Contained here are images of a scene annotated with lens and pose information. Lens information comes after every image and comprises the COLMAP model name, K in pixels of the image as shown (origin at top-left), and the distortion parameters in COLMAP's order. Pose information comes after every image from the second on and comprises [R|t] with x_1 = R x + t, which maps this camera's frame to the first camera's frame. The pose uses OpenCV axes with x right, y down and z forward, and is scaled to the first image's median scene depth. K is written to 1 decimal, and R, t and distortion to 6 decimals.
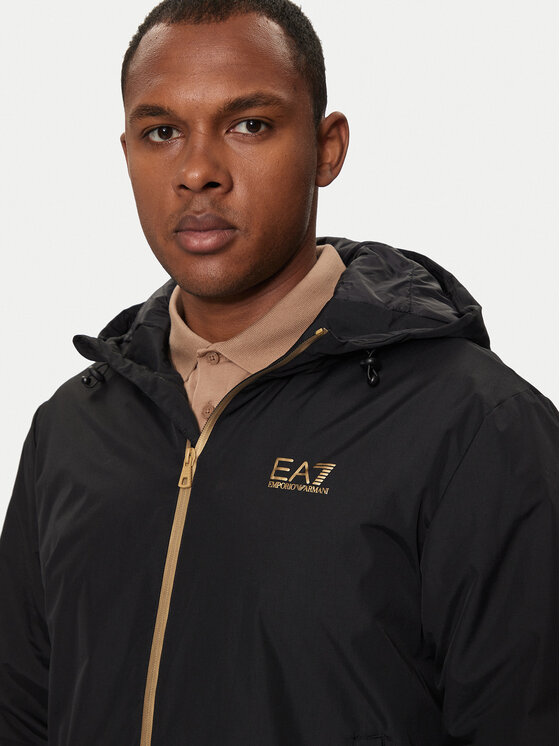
lens RADIAL K [[1050.0, 0, 280.0], [0, 1050.0, 373.0], [0, 0, 1]] dist [0.006465, -1.909349]
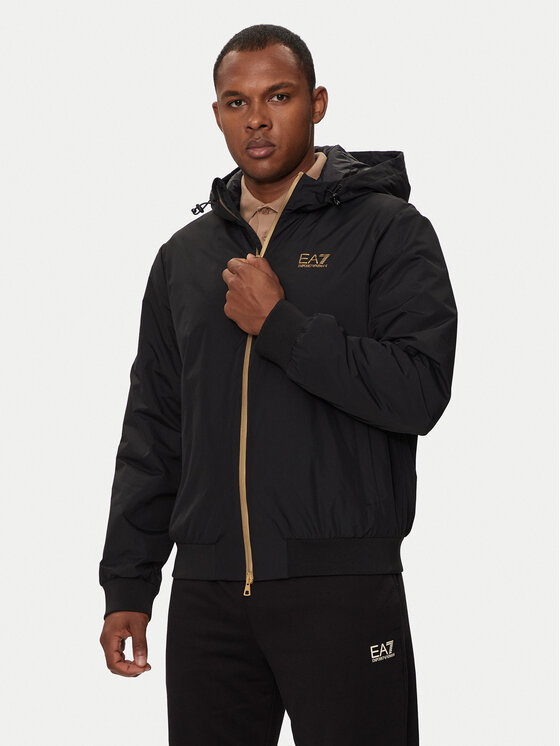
lens RADIAL K [[1910.9, 0, 280.0], [0, 1910.9, 373.0], [0, 0, 1]] dist [-0.813588, -0.033520]
pose [[0.998280, -0.058447, 0.004565, -0.075904], [0.058585, 0.997460, -0.040525, 0.465723], [-0.002185, 0.040723, 0.999168, -2.732370]]
